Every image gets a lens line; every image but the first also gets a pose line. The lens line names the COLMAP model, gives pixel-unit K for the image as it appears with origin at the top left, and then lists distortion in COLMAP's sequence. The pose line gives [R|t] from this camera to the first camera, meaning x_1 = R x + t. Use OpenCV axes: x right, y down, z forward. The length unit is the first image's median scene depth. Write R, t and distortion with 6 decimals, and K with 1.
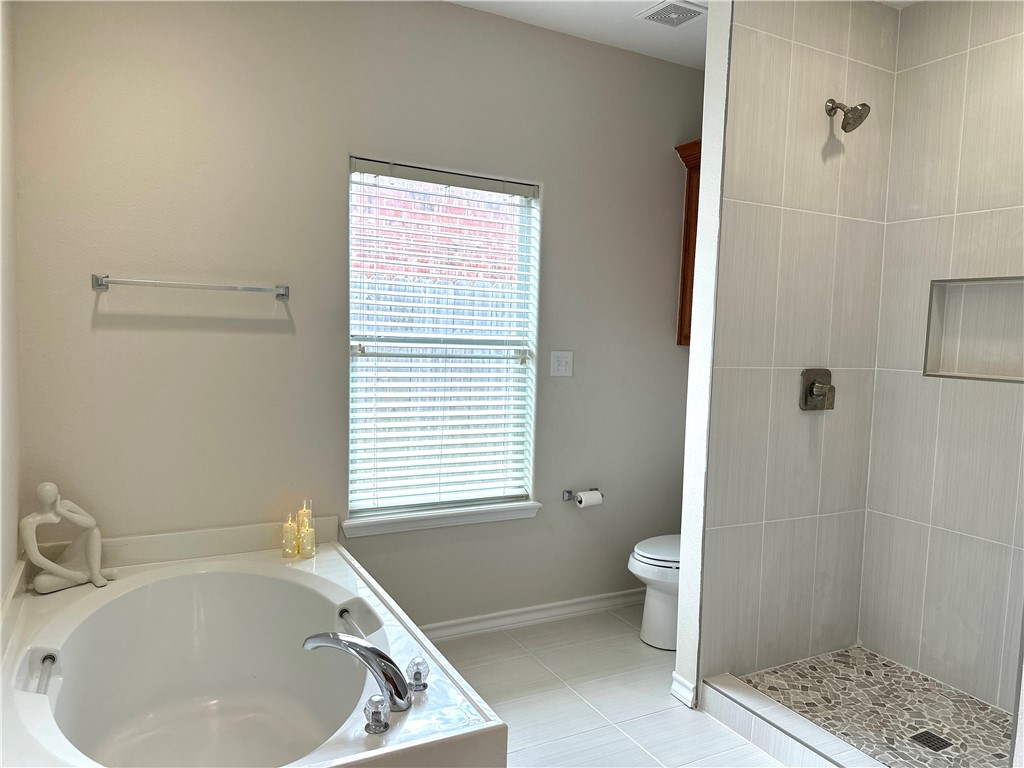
lens RADIAL K [[715.7, 0, 519.3], [0, 715.7, 377.3], [0, 0, 1]] dist [0.057094, -0.058994]
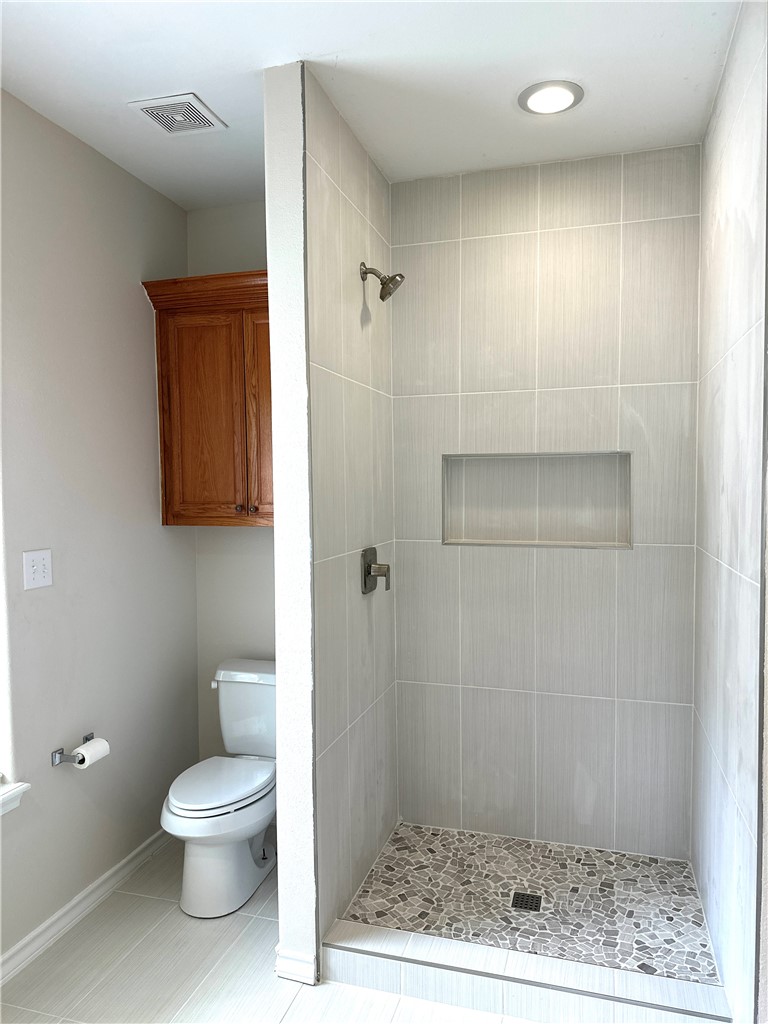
lens RADIAL K [[715.7, 0, 384.5], [0, 715.7, 513.7], [0, 0, 1]] dist [0.057094, -0.058994]
pose [[0.707116, -0.063349, 0.704255, -0.233110], [0.073582, 0.997164, 0.015816, -0.071944], [-0.703259, 0.040636, 0.709771, 0.331260]]
